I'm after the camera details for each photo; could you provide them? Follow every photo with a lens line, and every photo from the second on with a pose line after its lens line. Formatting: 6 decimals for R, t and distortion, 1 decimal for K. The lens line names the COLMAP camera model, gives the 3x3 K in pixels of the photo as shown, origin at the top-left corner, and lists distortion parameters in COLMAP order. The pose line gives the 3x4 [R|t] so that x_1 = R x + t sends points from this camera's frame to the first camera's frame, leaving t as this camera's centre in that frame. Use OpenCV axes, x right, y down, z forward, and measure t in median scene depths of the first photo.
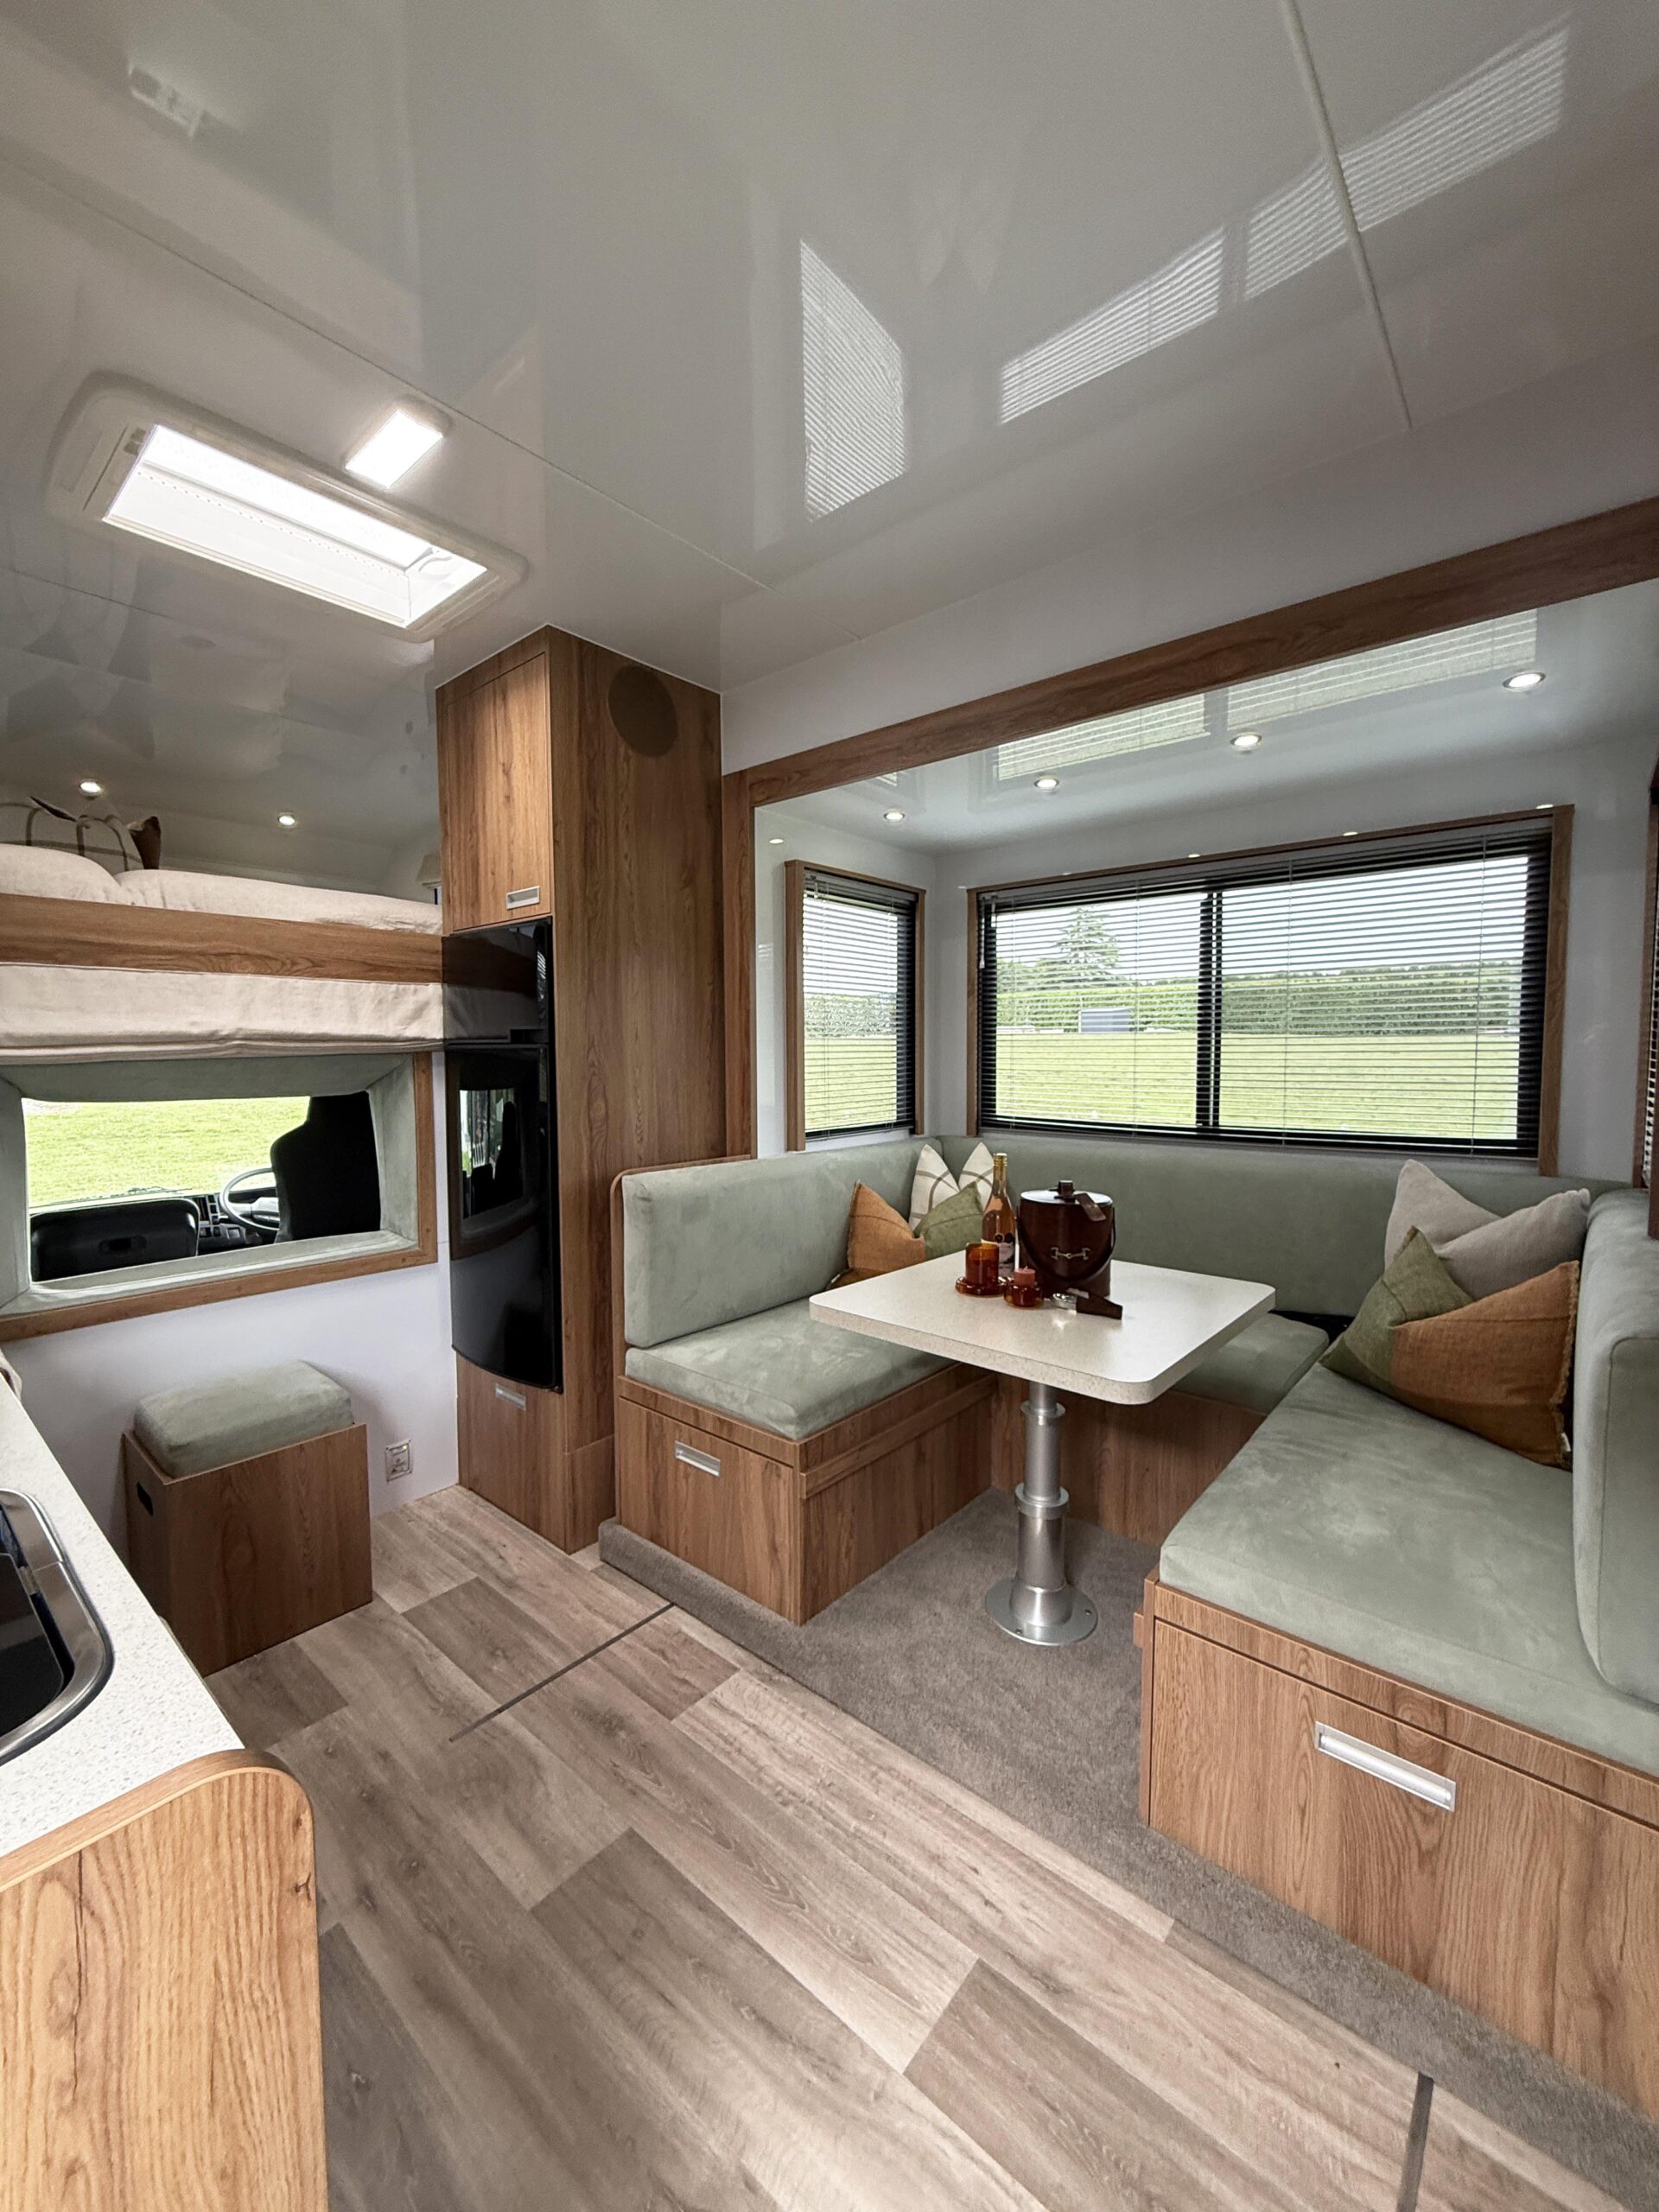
lens RADIAL K [[882.1, 0, 835.4], [0, 882.1, 1101.2], [0, 0, 1]] dist [-0.000240, -0.000129]
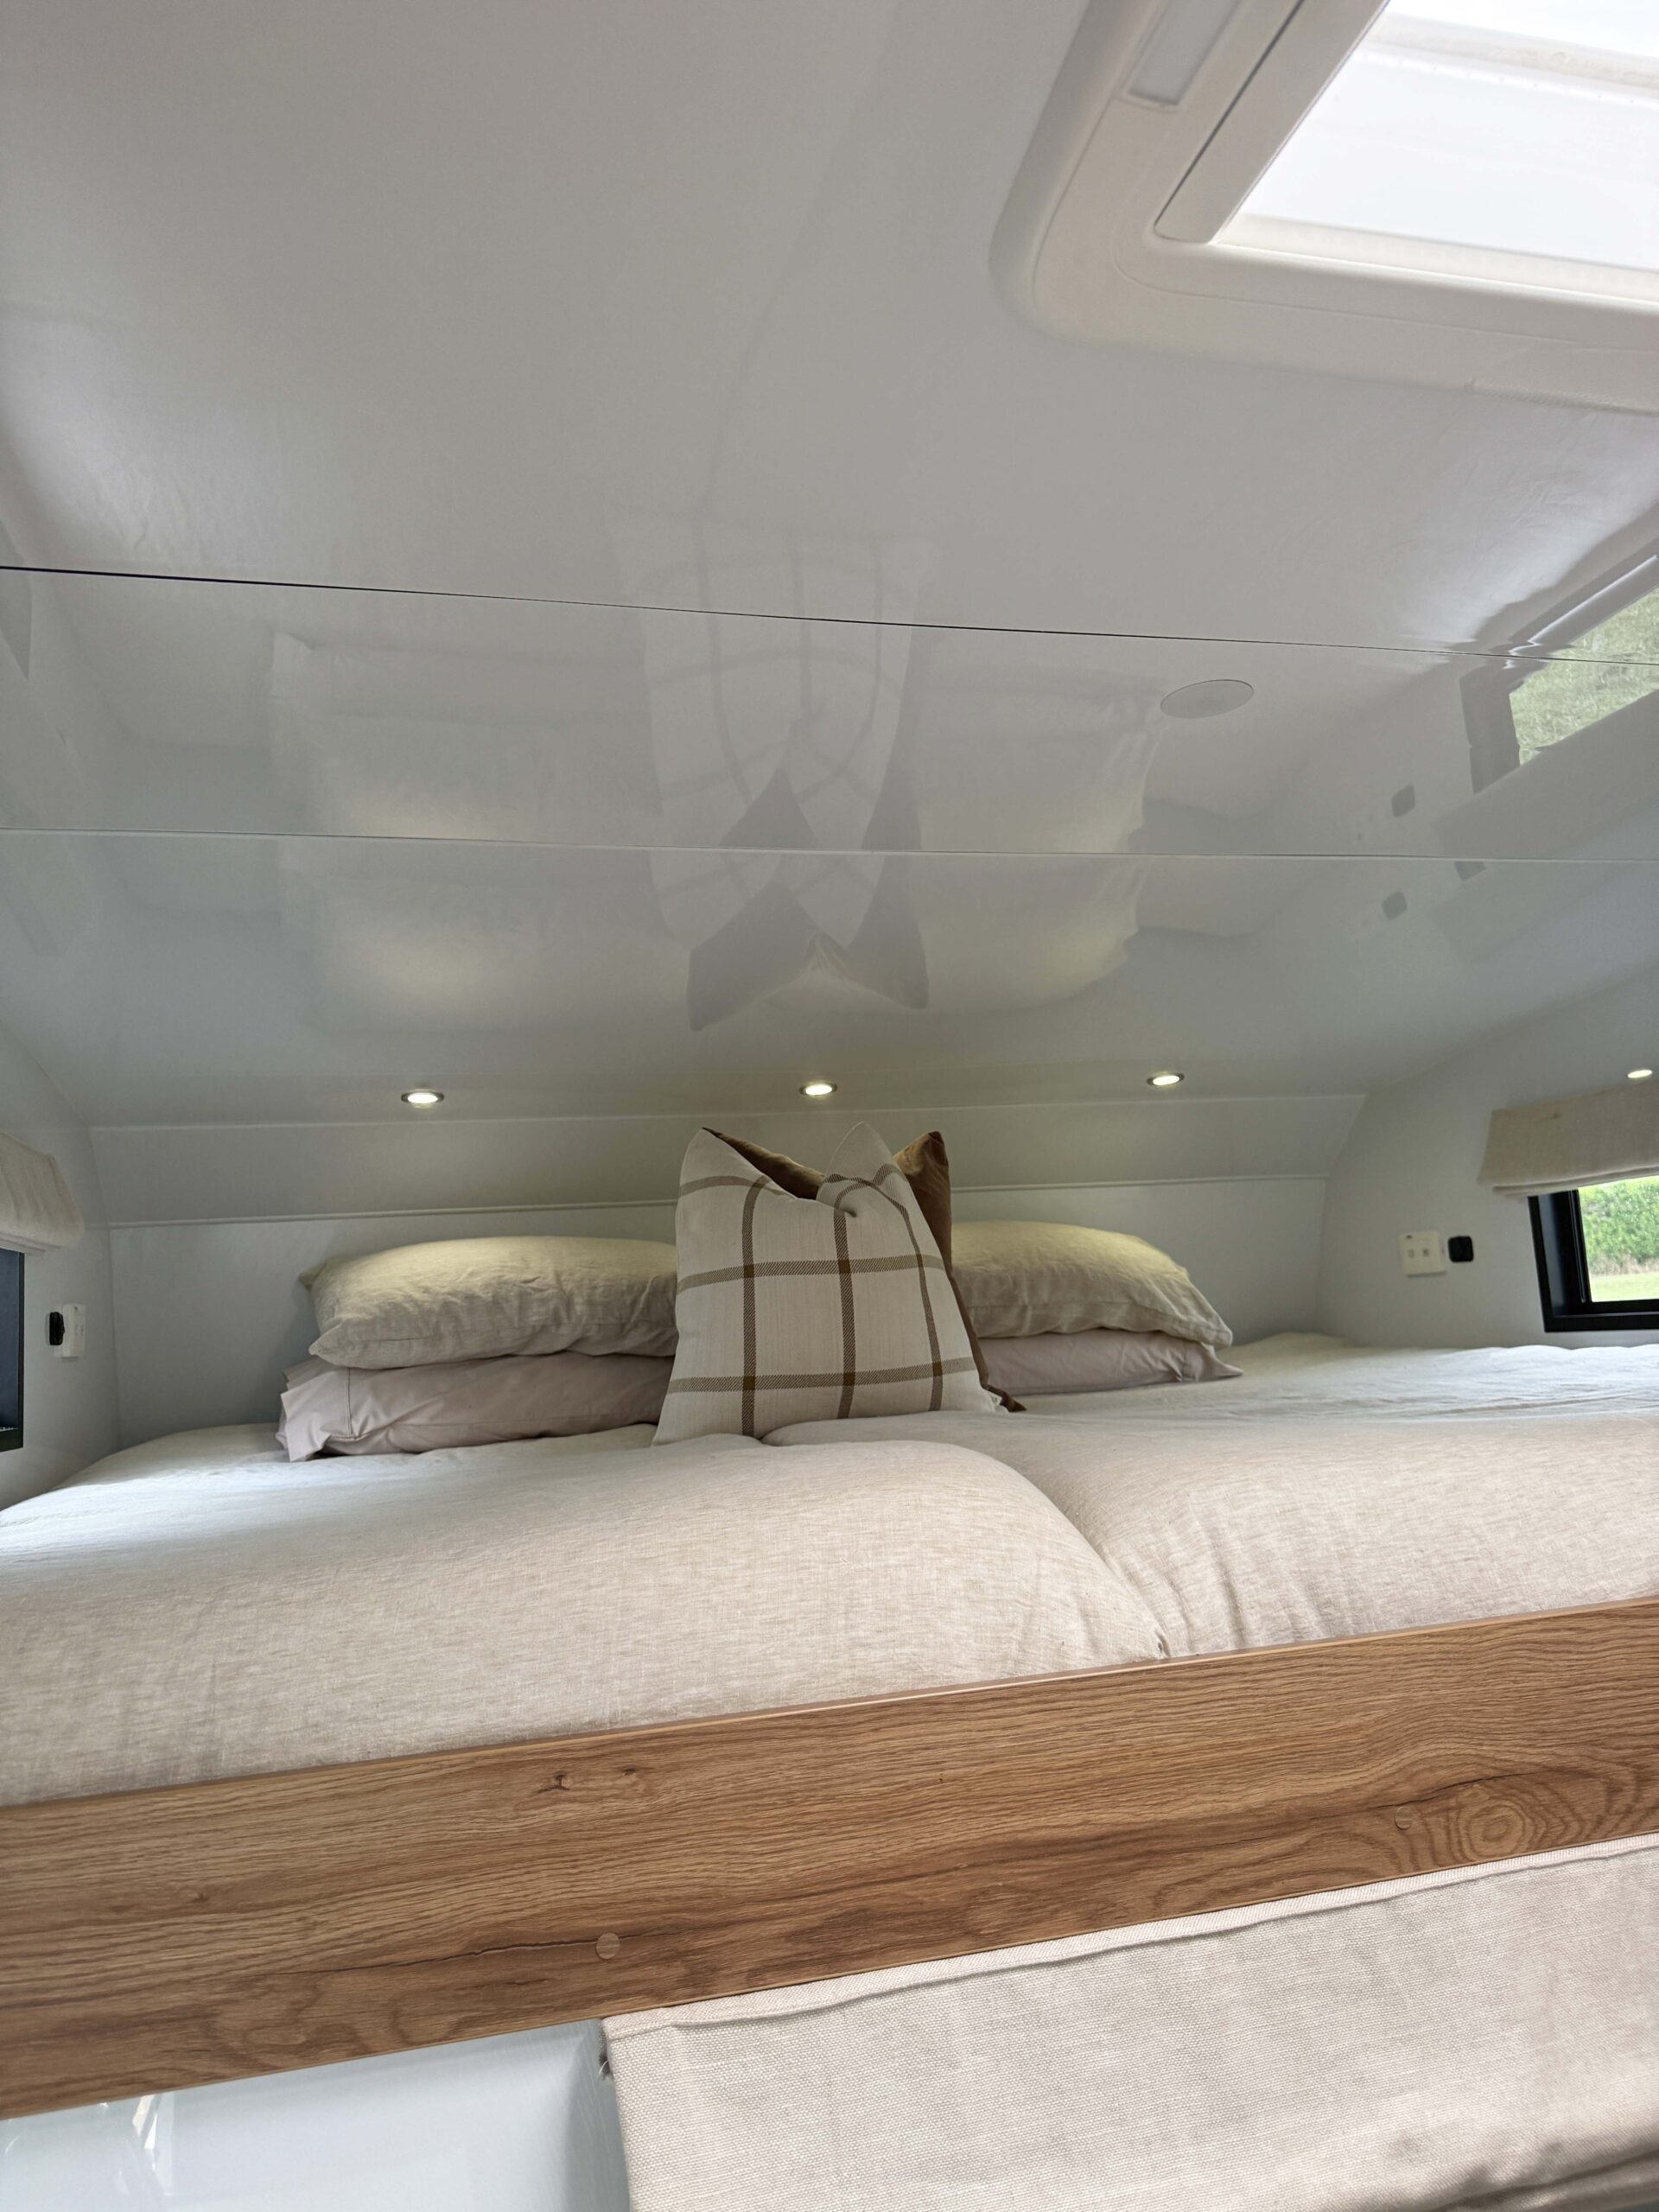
lens RADIAL K [[1574.4, 0, 818.2], [0, 1574.4, 1106.0], [0, 0, 1]] dist [-0.003620, -0.001329]
pose [[0.810754, -0.132388, -0.570221, -0.579117], [0.026393, 0.981368, -0.190318, -0.295252], [0.584792, 0.139252, 0.799141, 0.523142]]
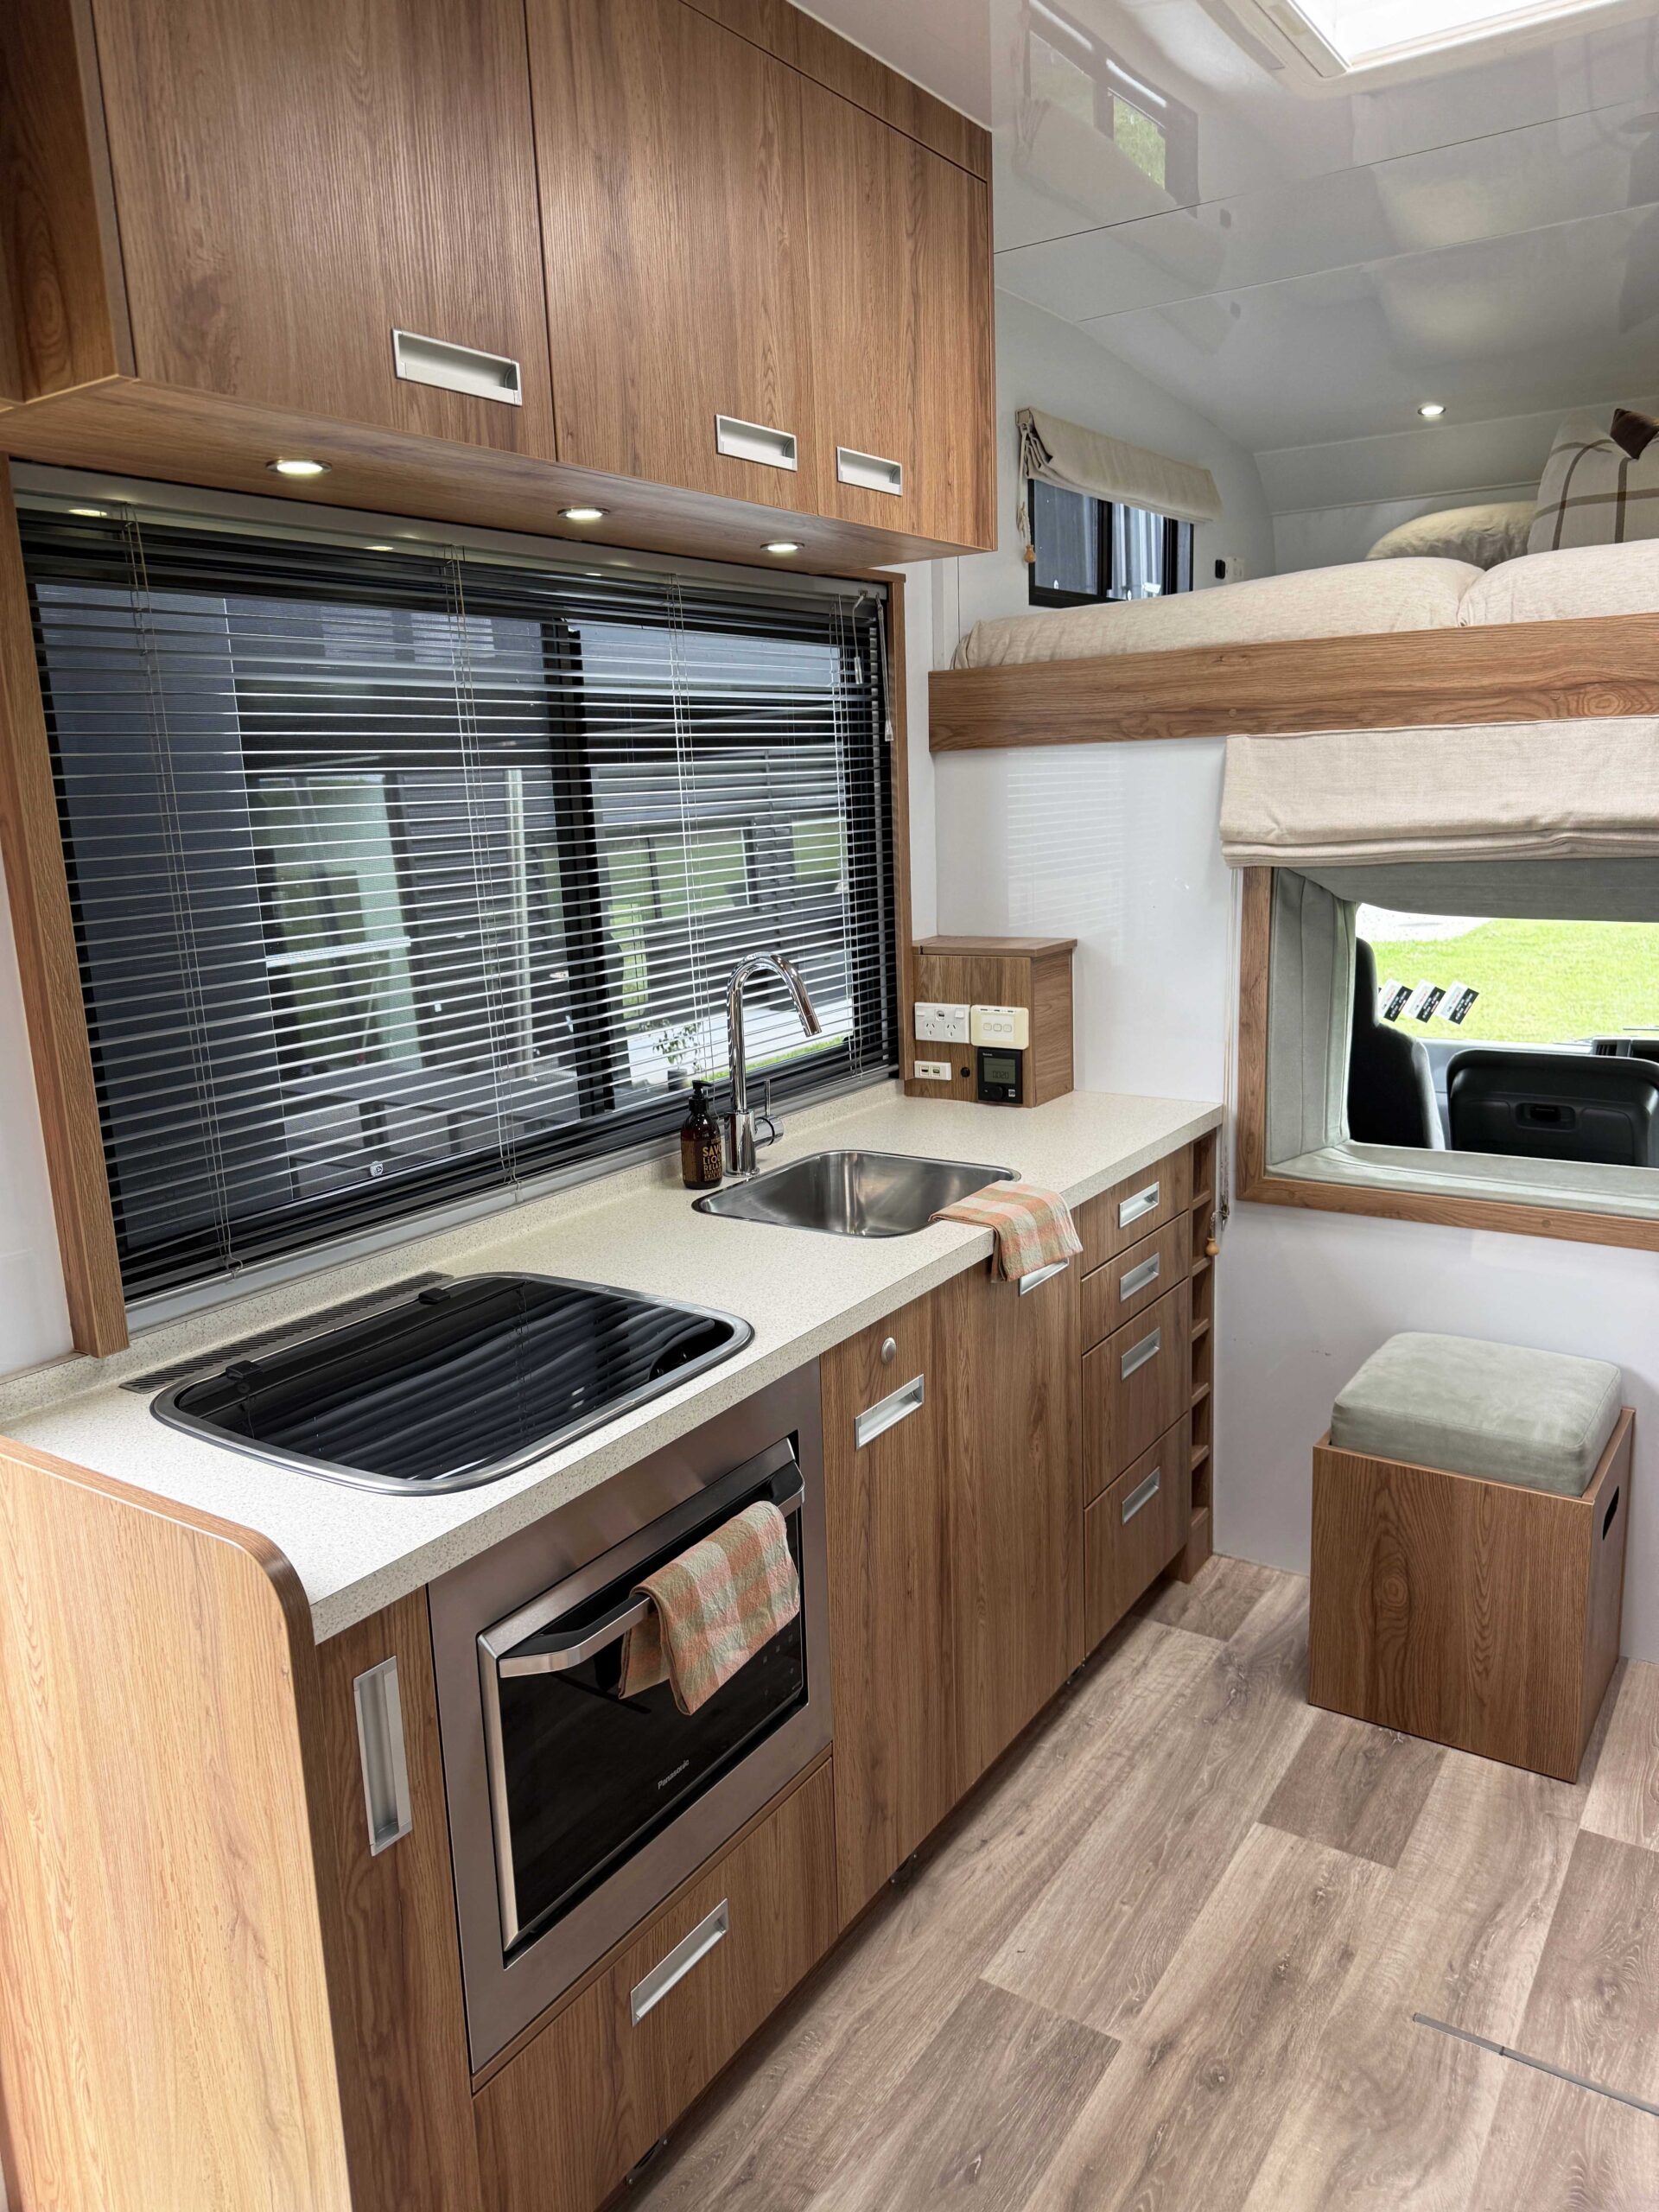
lens RADIAL K [[1574.4, 0, 818.2], [0, 1574.4, 1106.0], [0, 0, 1]] dist [-0.003620, -0.001329]
pose [[0.109694, 0.205609, -0.972467, 0.379921], [-0.024157, 0.978634, 0.204188, -0.096977], [0.993672, 0.001094, 0.112317, 0.378141]]
